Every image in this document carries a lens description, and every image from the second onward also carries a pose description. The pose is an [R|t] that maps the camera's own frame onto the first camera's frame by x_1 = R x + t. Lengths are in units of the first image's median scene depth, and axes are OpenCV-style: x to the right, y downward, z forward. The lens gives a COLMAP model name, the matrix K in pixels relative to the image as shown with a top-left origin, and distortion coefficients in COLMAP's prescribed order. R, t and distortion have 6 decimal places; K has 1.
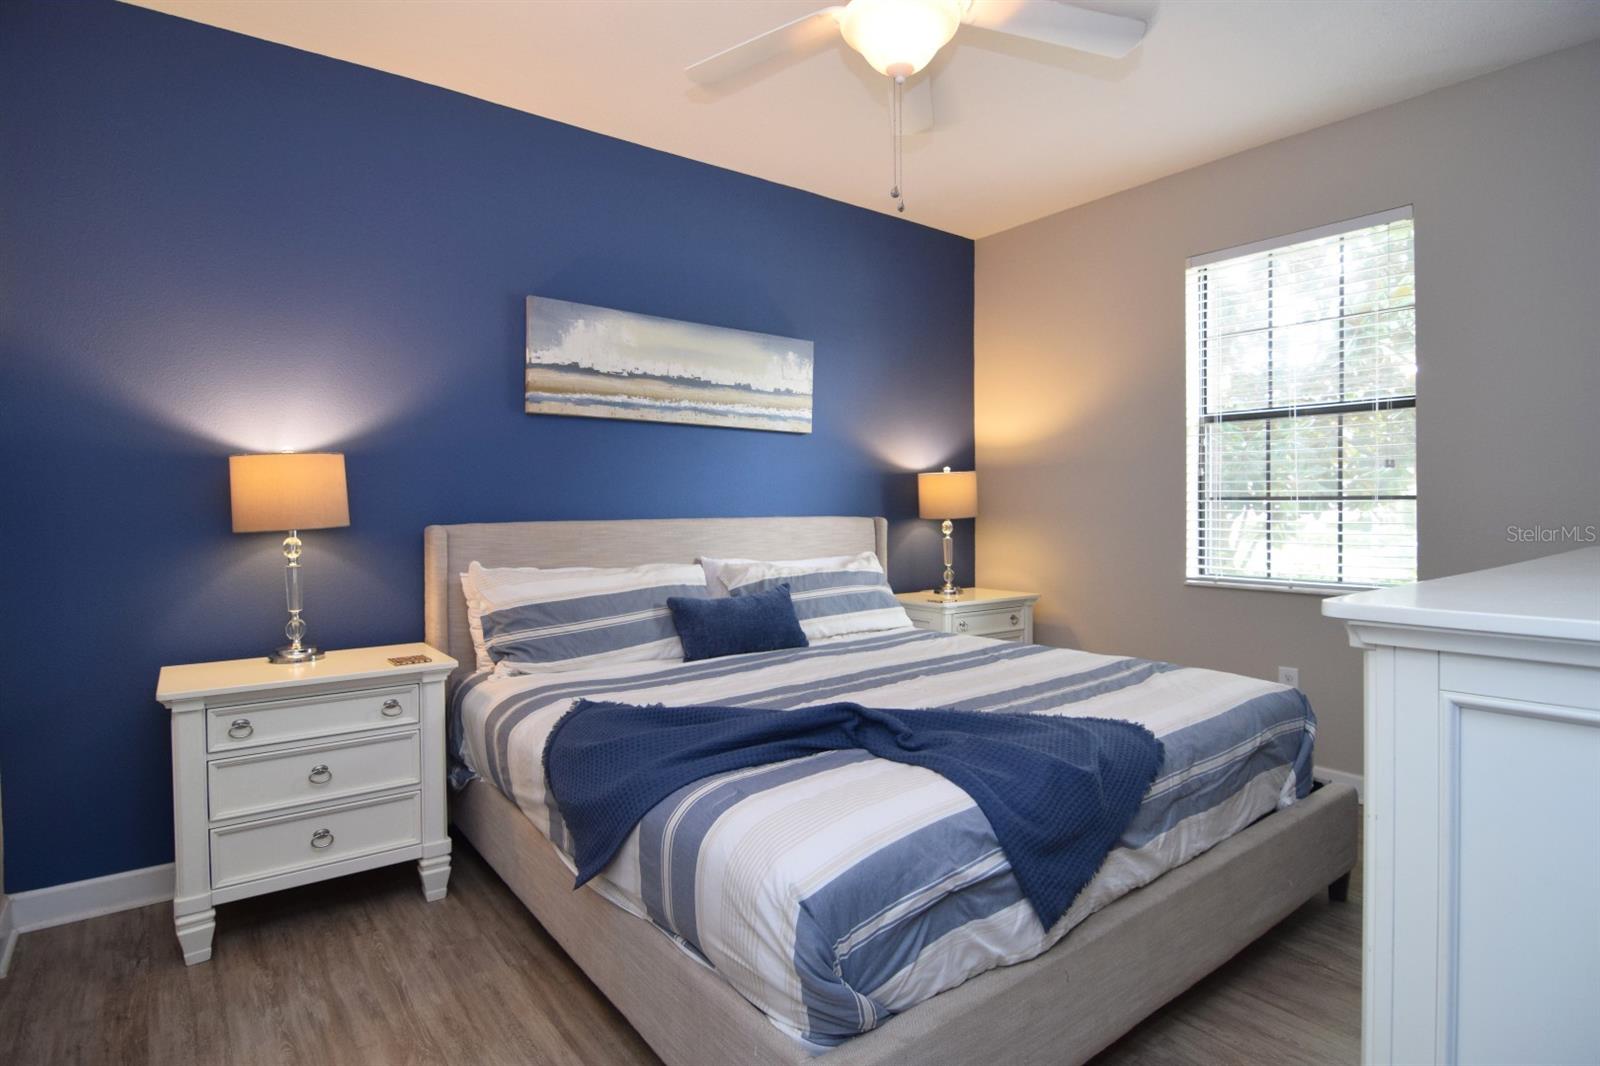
lens RADIAL K [[812.2, 0, 800.9], [0, 812.2, 519.8], [0, 0, 1]] dist [-0.002539, -0.000768]
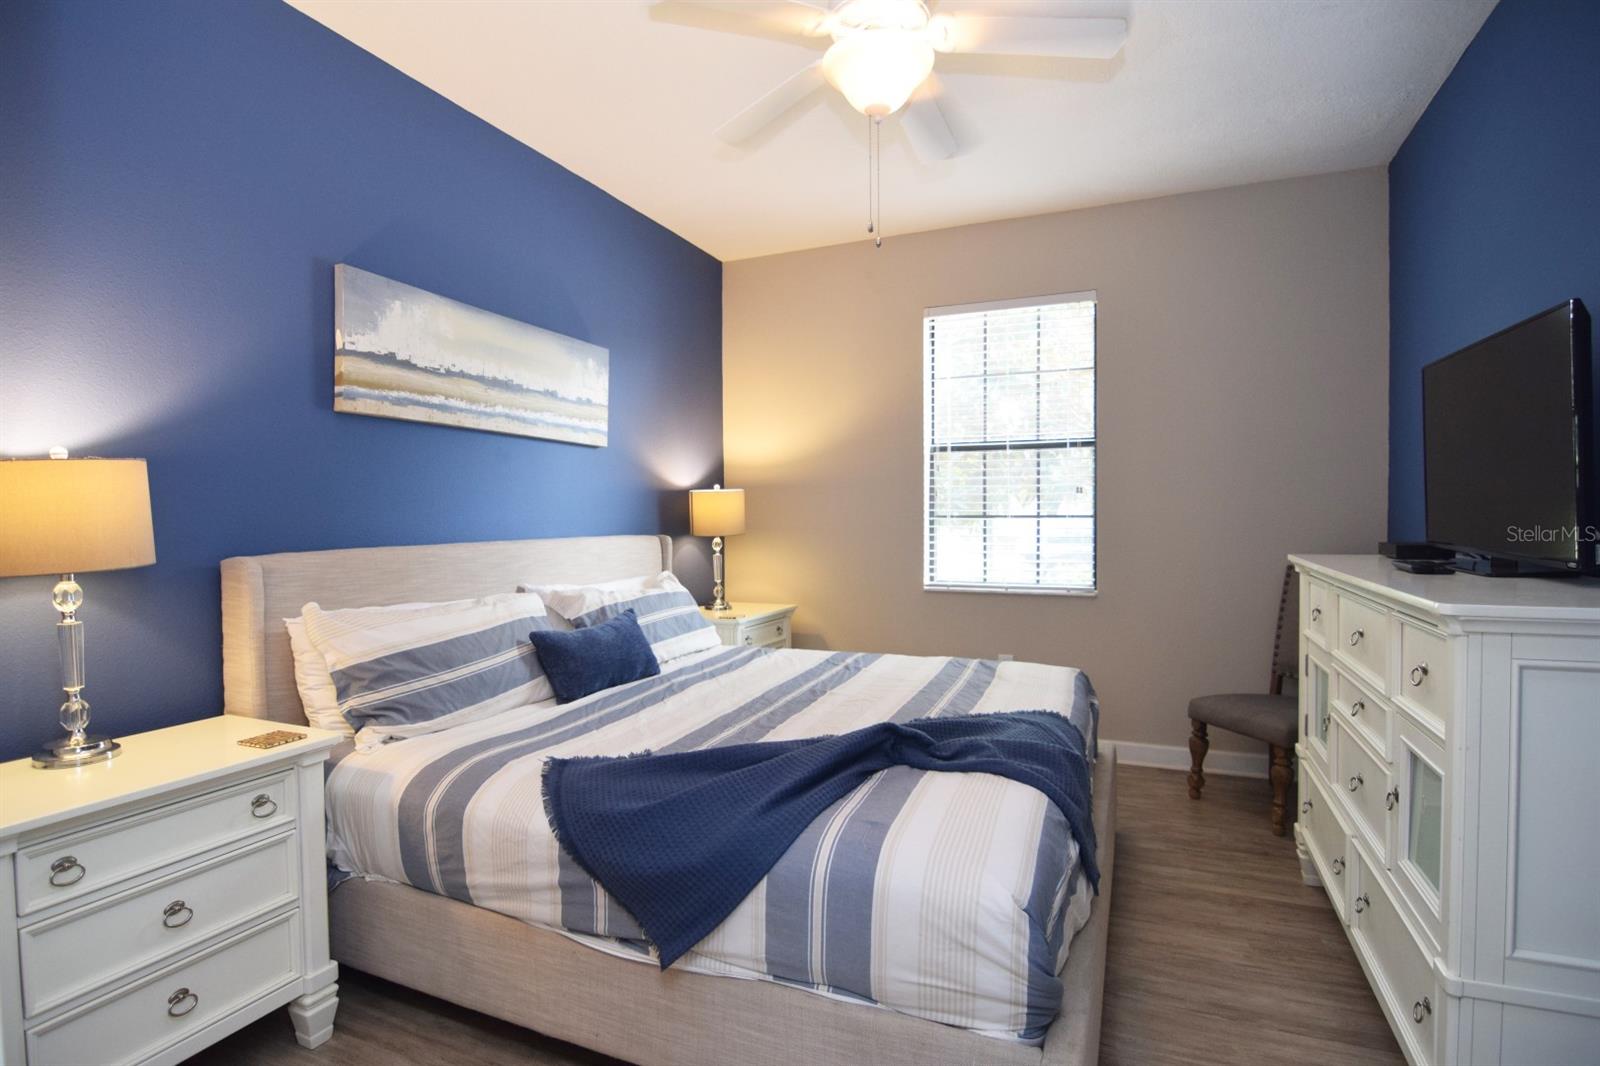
lens RADIAL K [[812.3, 0, 804.4], [0, 812.3, 540.4], [0, 0, 1]] dist [-0.003223, -0.008536]
pose [[0.879326, -0.014070, 0.476013, -0.303423], [0.008390, 0.999866, 0.014056, -0.012862], [-0.476147, -0.008366, 0.879326, 0.083719]]
